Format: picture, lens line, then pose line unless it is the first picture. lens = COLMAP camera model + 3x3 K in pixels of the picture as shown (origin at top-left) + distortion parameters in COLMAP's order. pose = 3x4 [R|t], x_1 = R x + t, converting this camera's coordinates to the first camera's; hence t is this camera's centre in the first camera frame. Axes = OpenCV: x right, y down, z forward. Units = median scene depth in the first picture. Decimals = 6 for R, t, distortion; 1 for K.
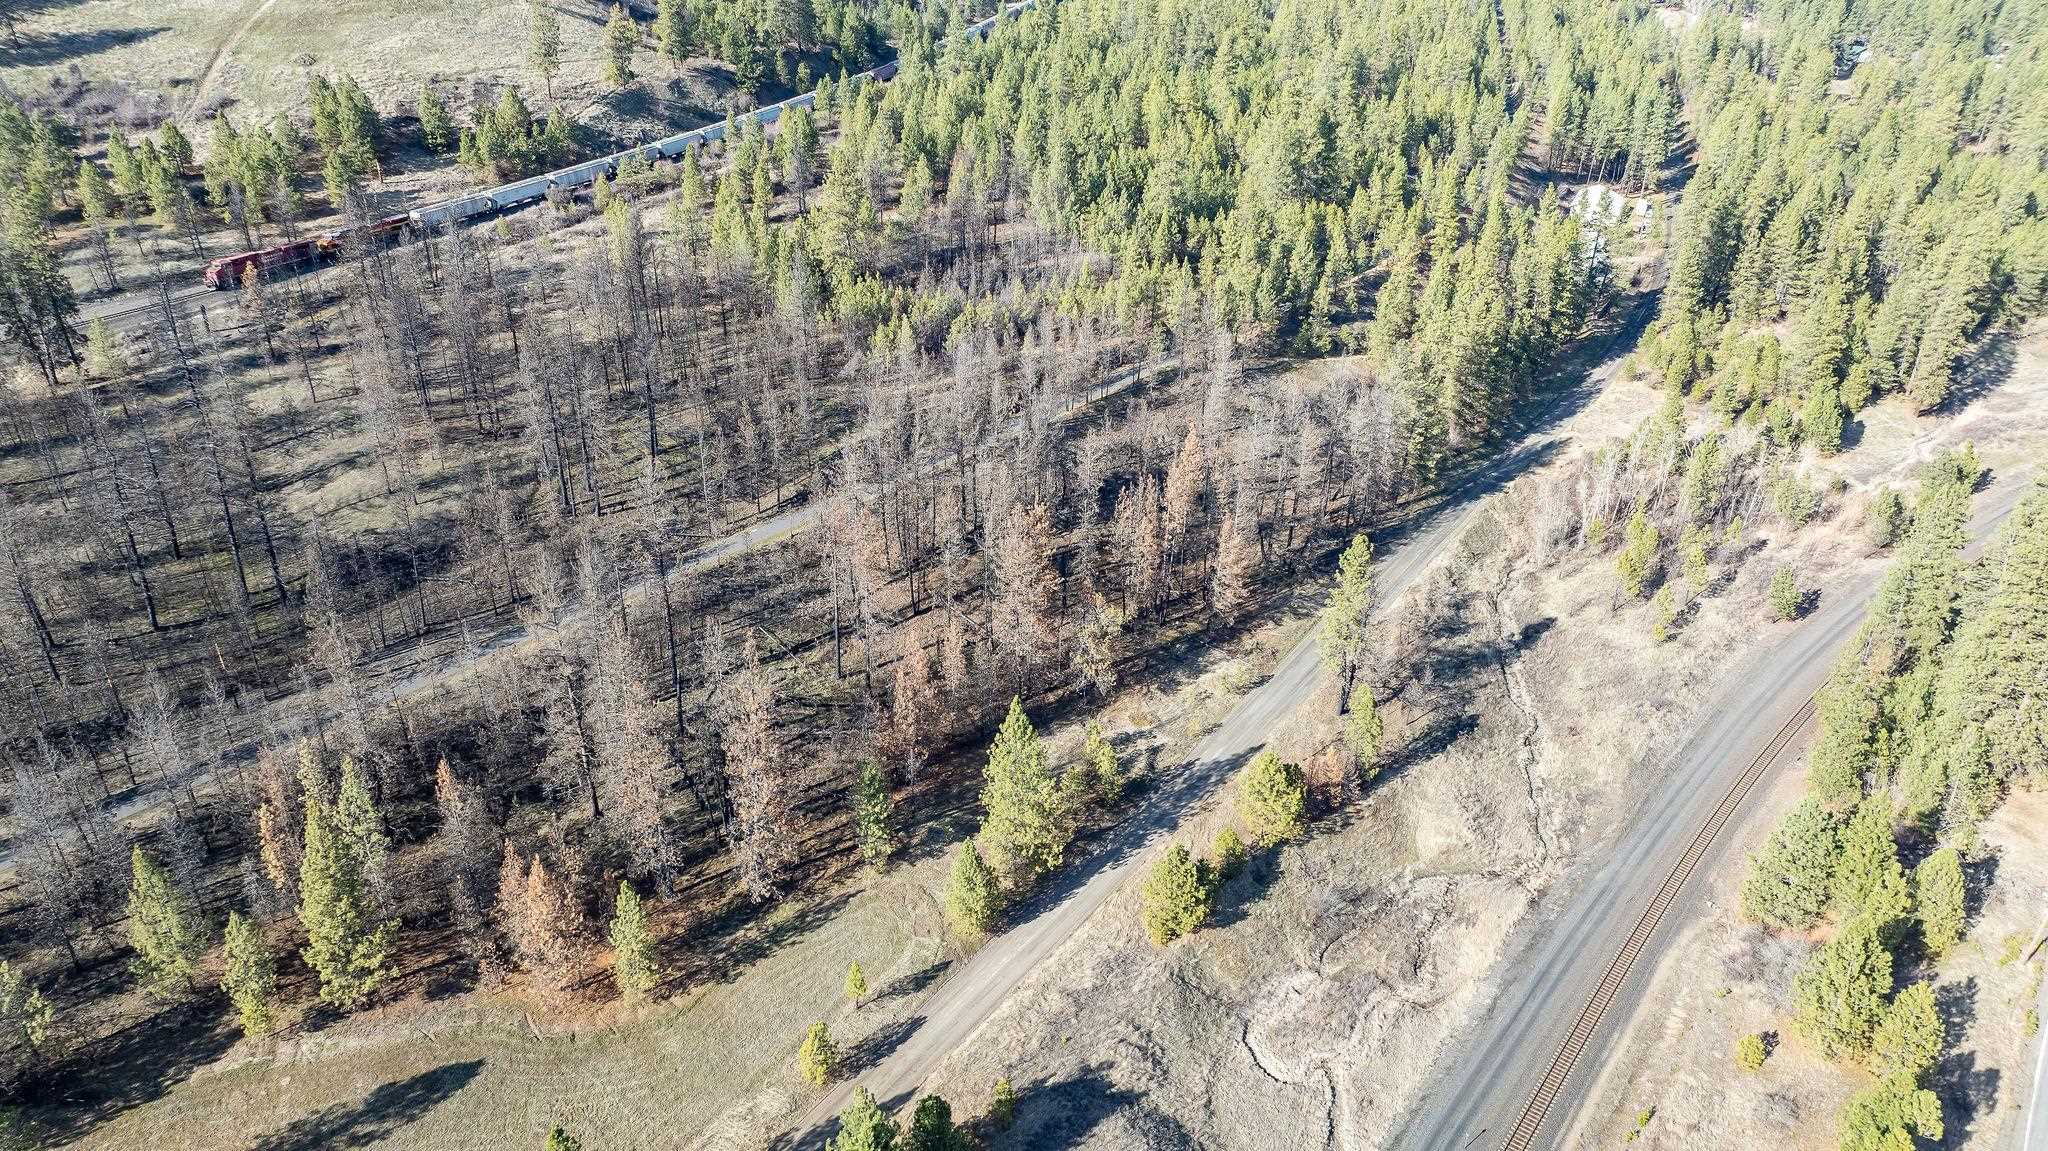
lens RADIAL K [[1445.3, 0, 1024.0], [0, 1445.3, 575.5], [0, 0, 1]] dist [-0.042069, 0.047277]
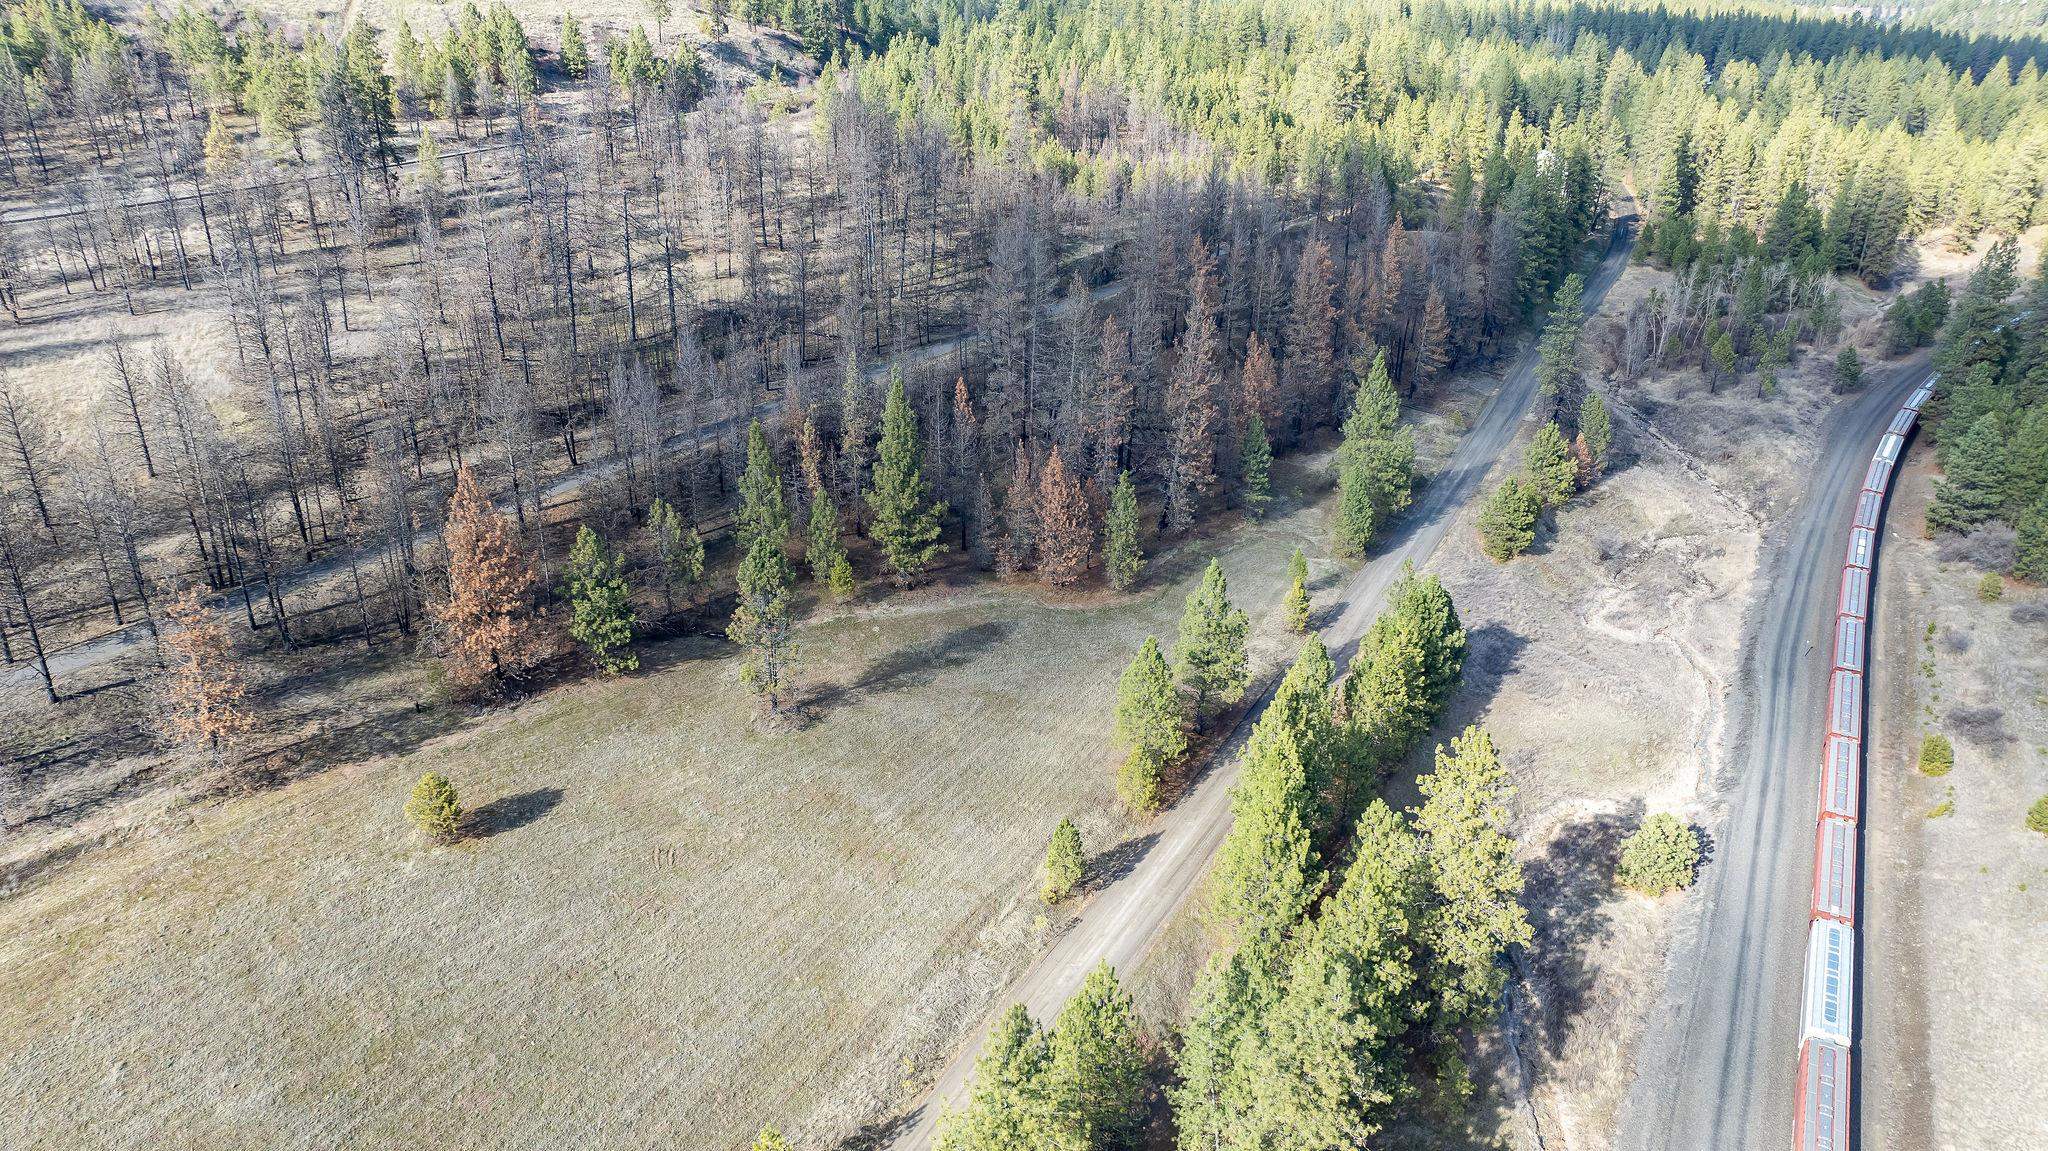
lens RADIAL K [[1429.0, 0, 1024.0], [0, 1429.0, 575.5], [0, 0, 1]] dist [-0.026129, 0.003148]
pose [[0.991308, -0.043144, 0.124287, -0.389402], [0.052027, 0.996250, -0.069137, 0.286384], [-0.120838, 0.075003, 0.989835, -0.109926]]
